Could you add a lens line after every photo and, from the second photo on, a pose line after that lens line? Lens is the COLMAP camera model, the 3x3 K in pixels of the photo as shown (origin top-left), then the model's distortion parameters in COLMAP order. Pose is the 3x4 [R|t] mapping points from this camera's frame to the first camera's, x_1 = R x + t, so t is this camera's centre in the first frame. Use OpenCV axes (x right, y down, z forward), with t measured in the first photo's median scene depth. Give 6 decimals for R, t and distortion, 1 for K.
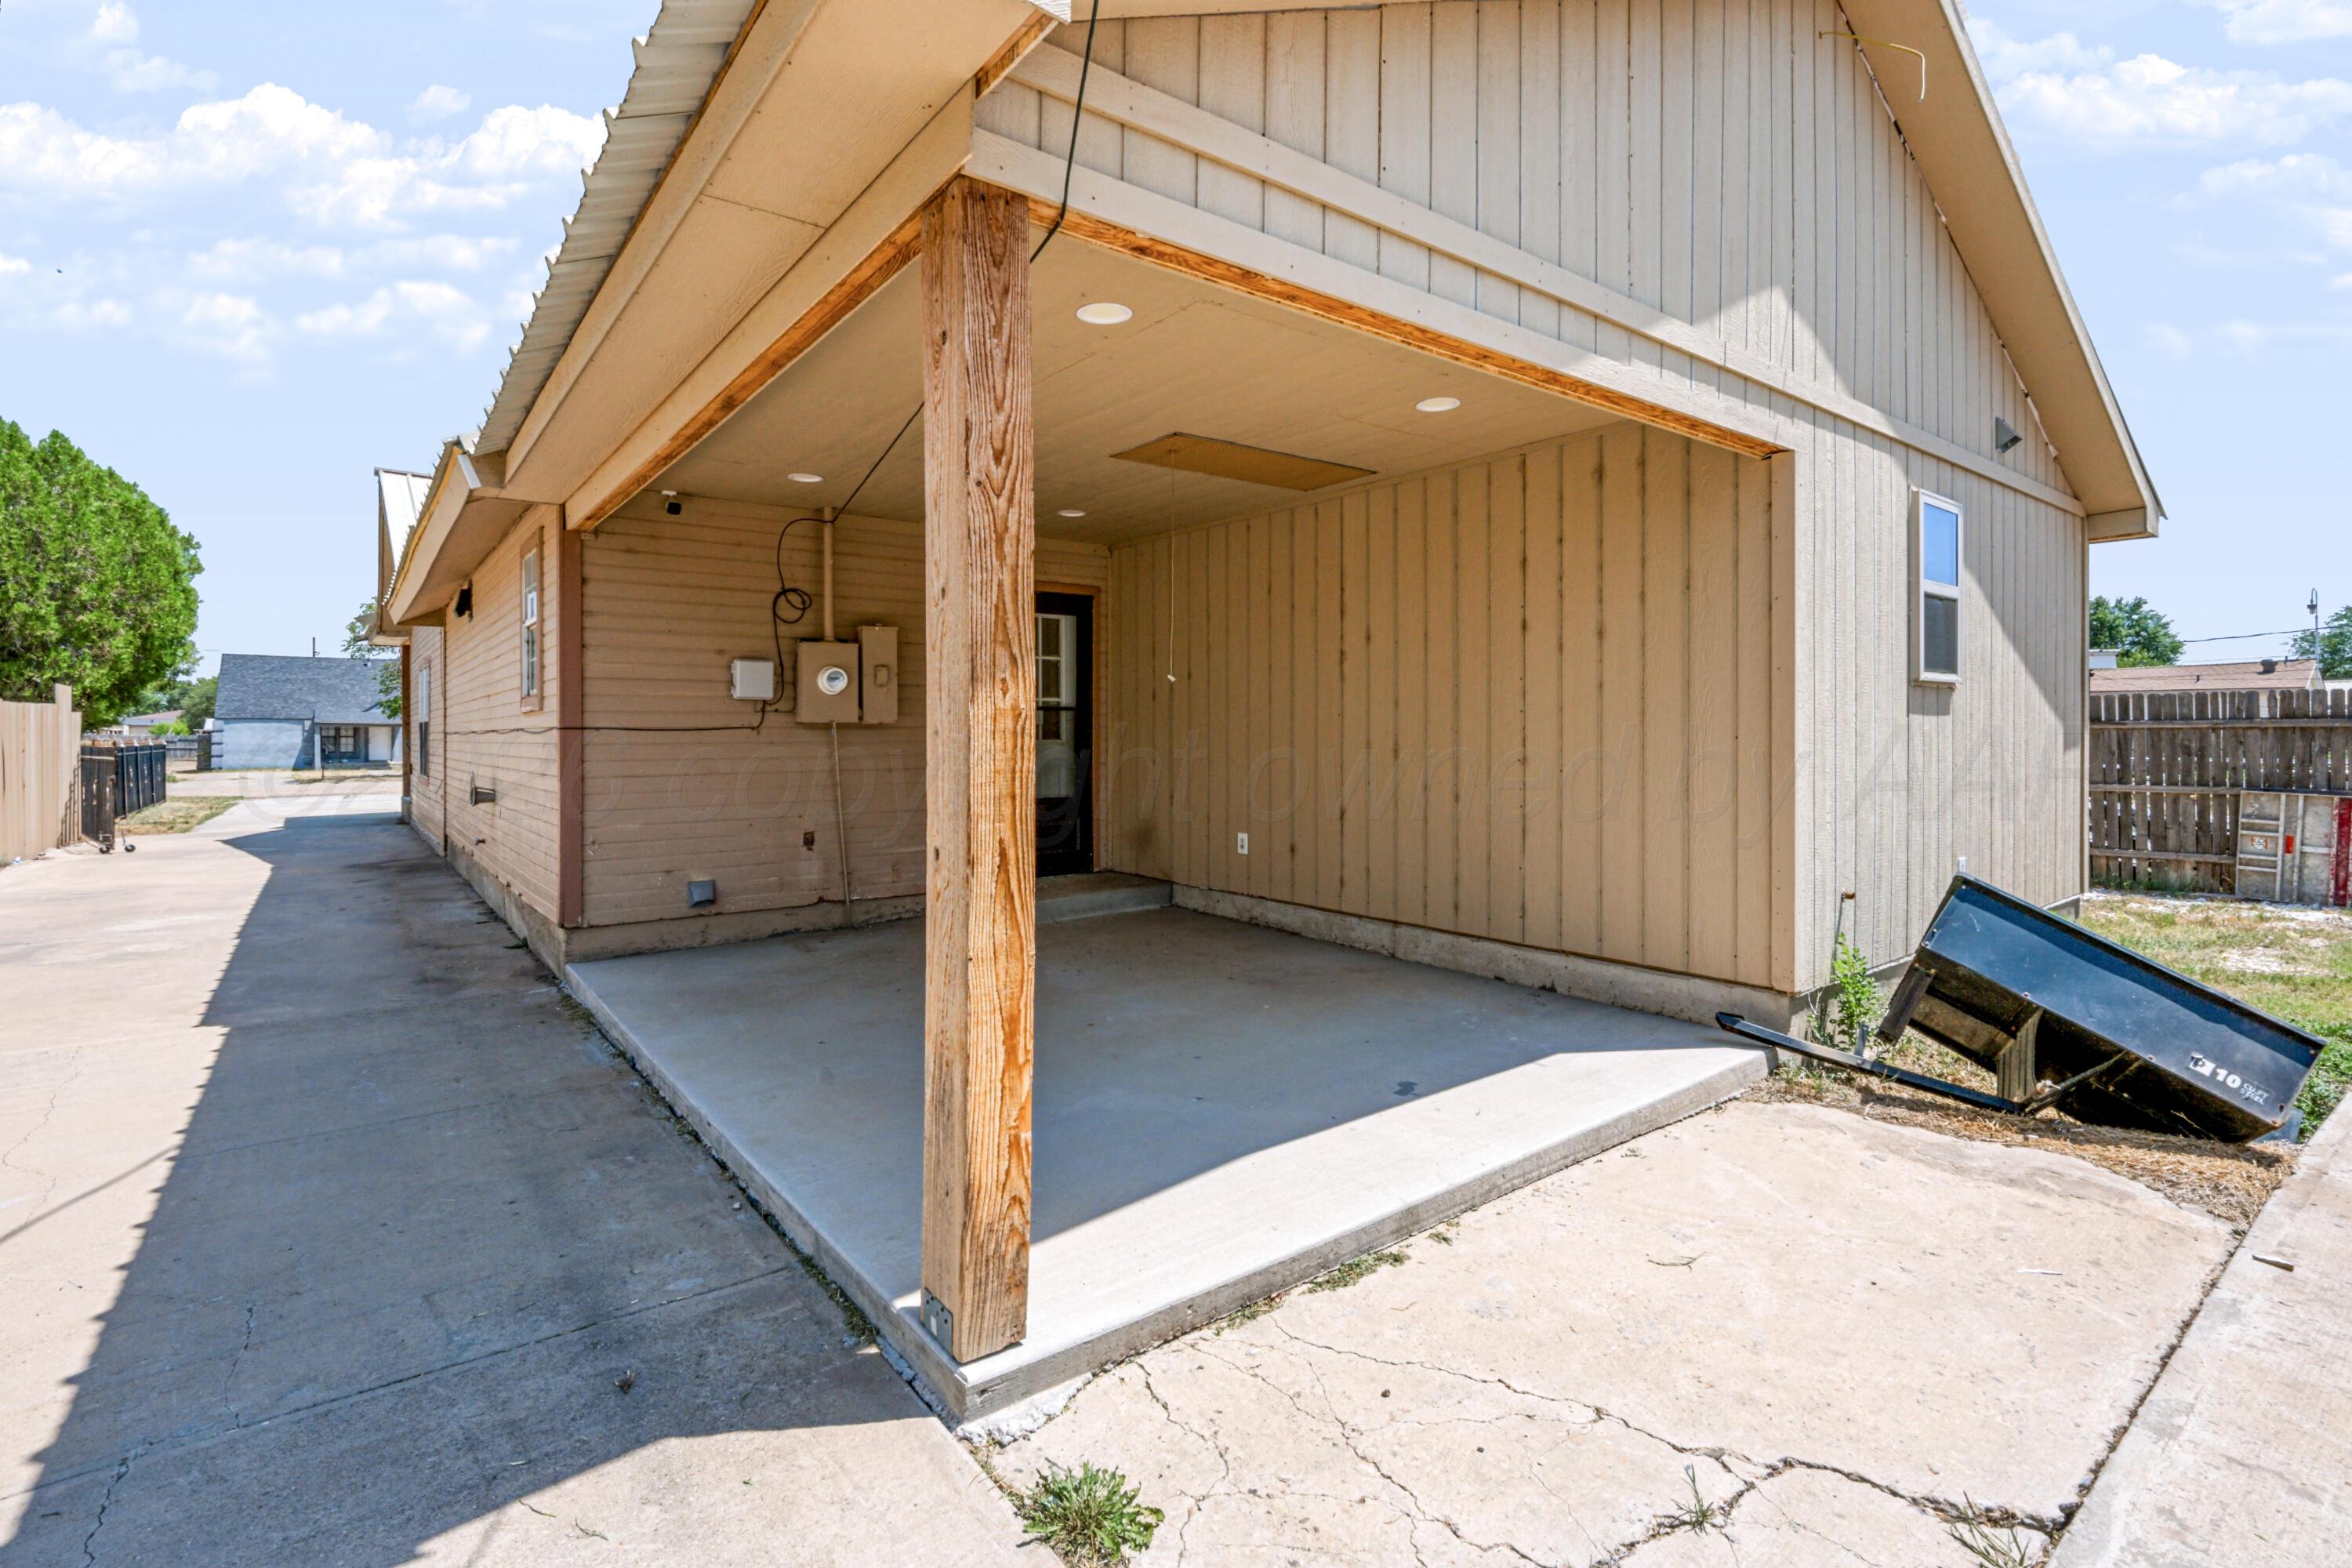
lens RADIAL K [[1073.6, 0, 1150.0], [0, 1073.6, 737.2], [0, 0, 1]] dist [-0.004882, 0.000183]
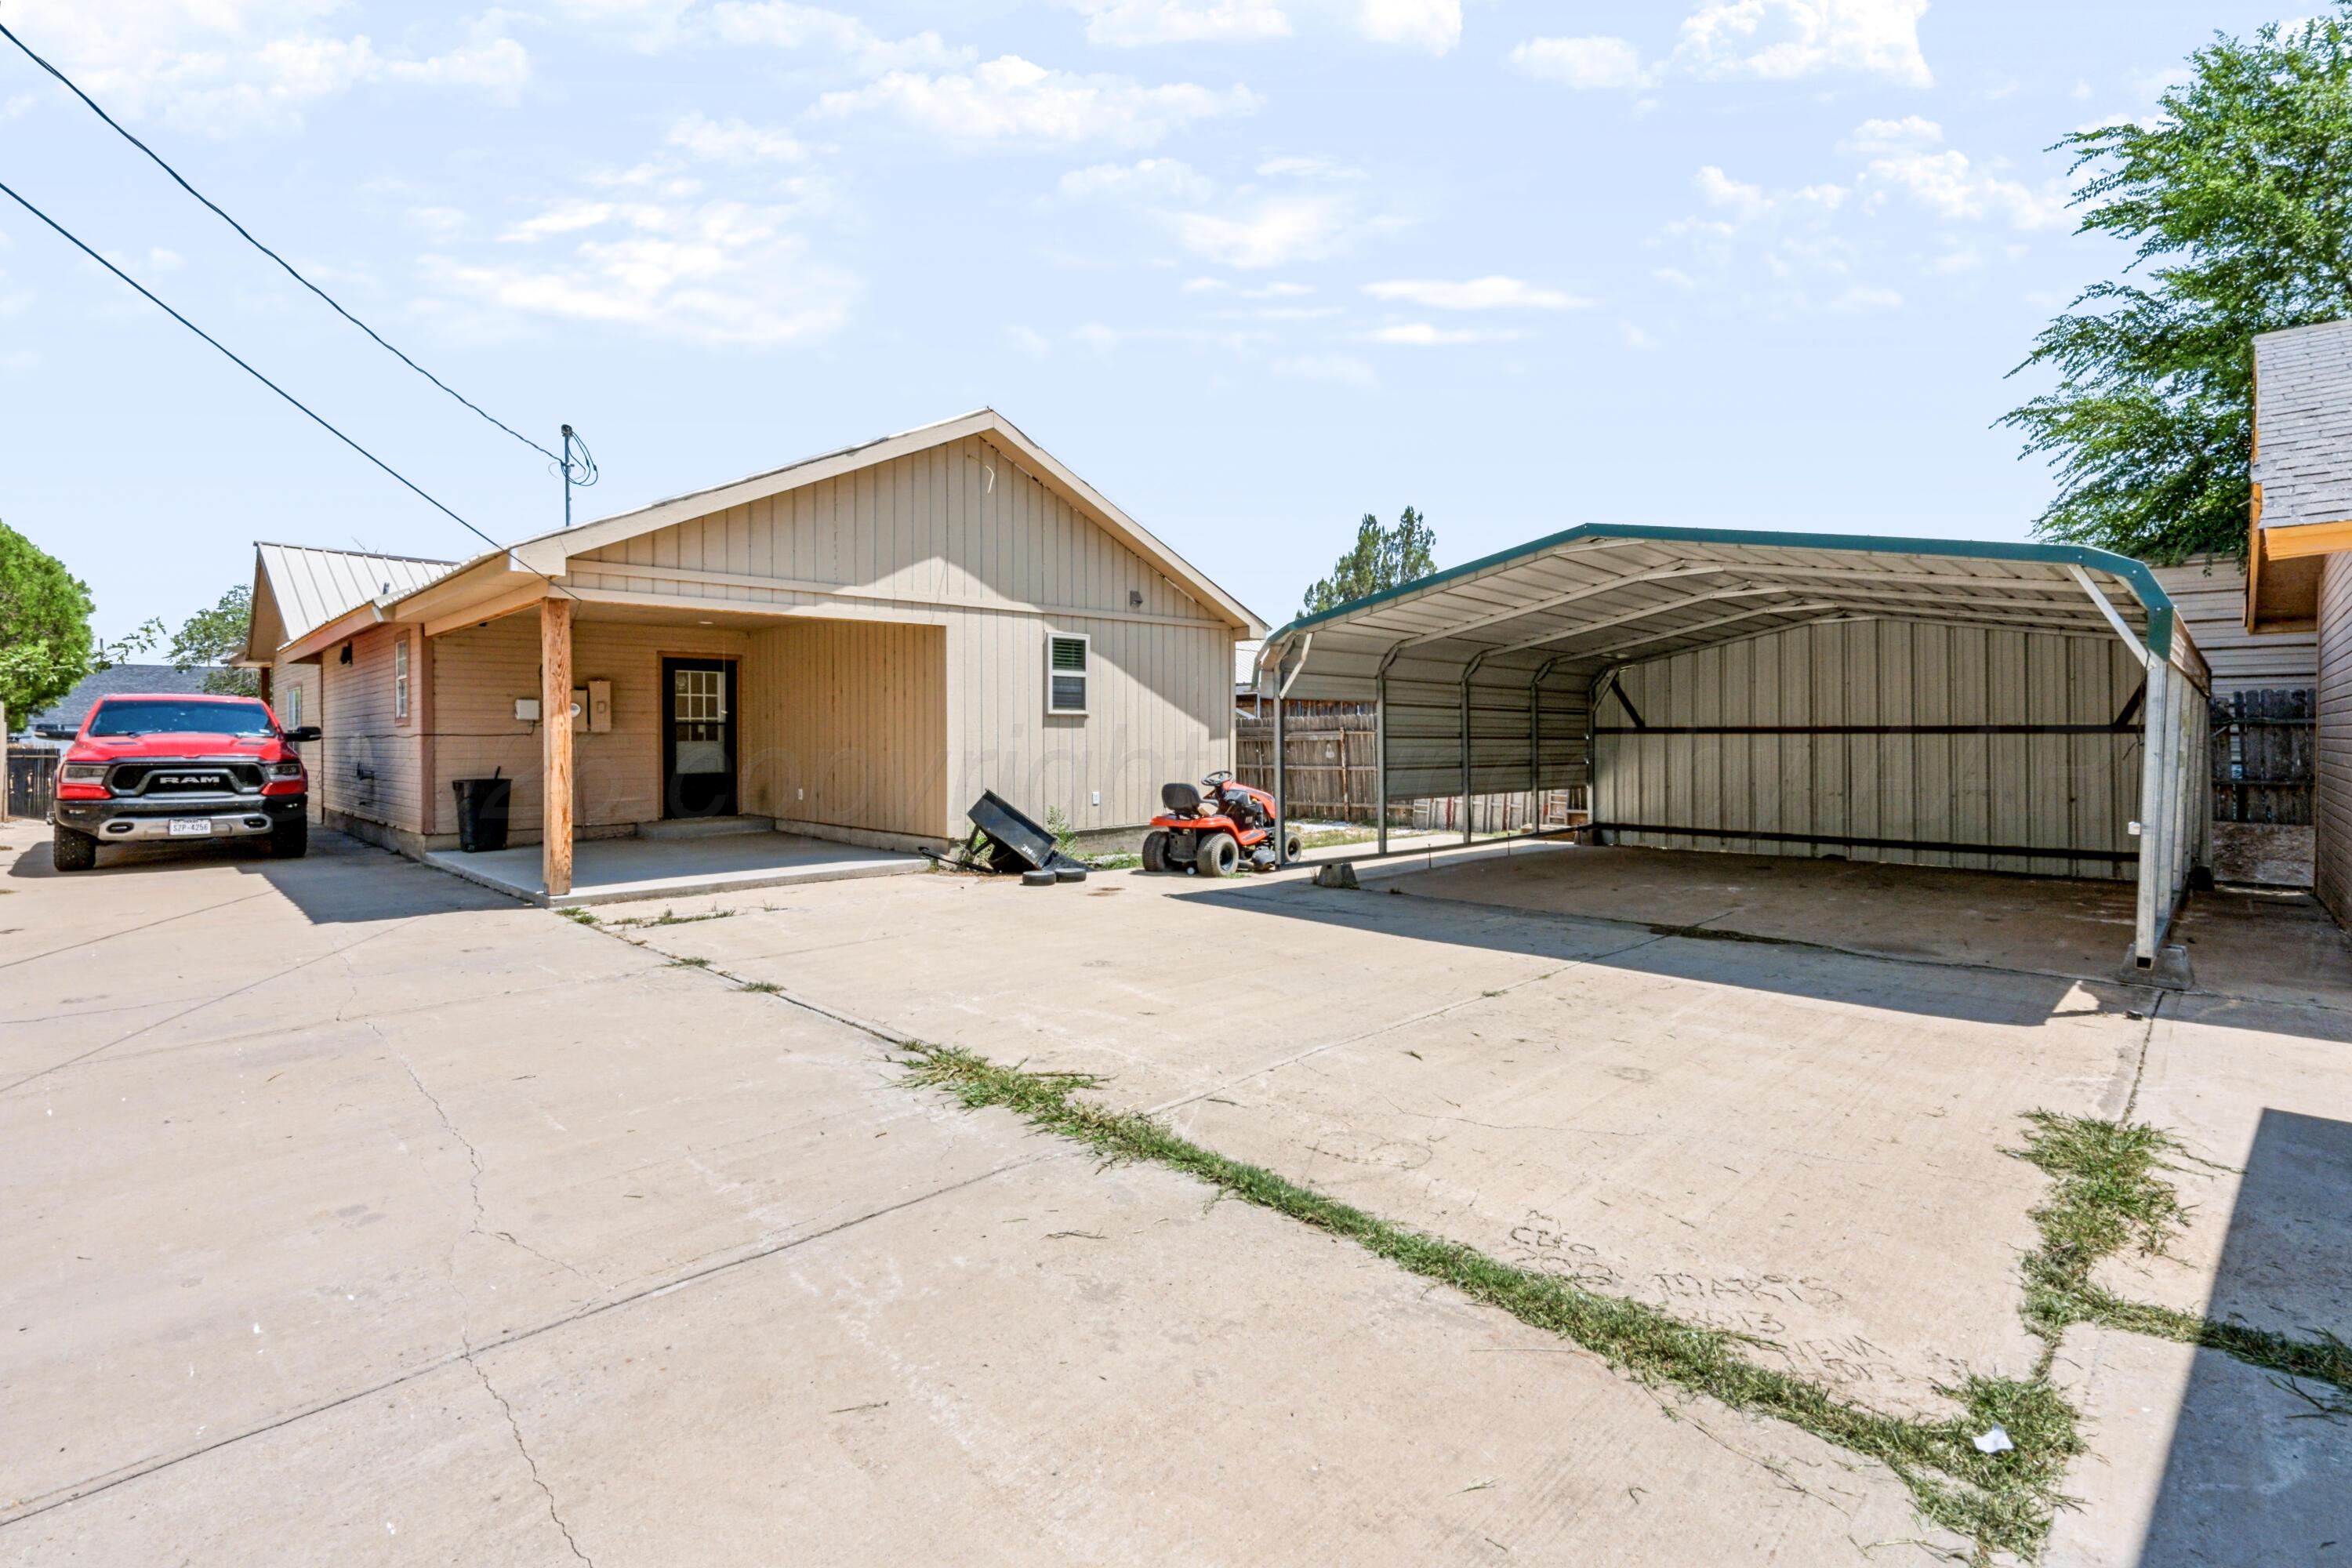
lens RADIAL K [[1073.6, 0, 1151.4], [0, 1073.6, 745.6], [0, 0, 1]] dist [-0.004882, 0.000183]
pose [[0.992379, -0.002781, 0.123191, 0.542809], [0.002358, 0.999991, 0.003572, 0.007058], [-0.123200, -0.003254, 0.992377, -1.128355]]
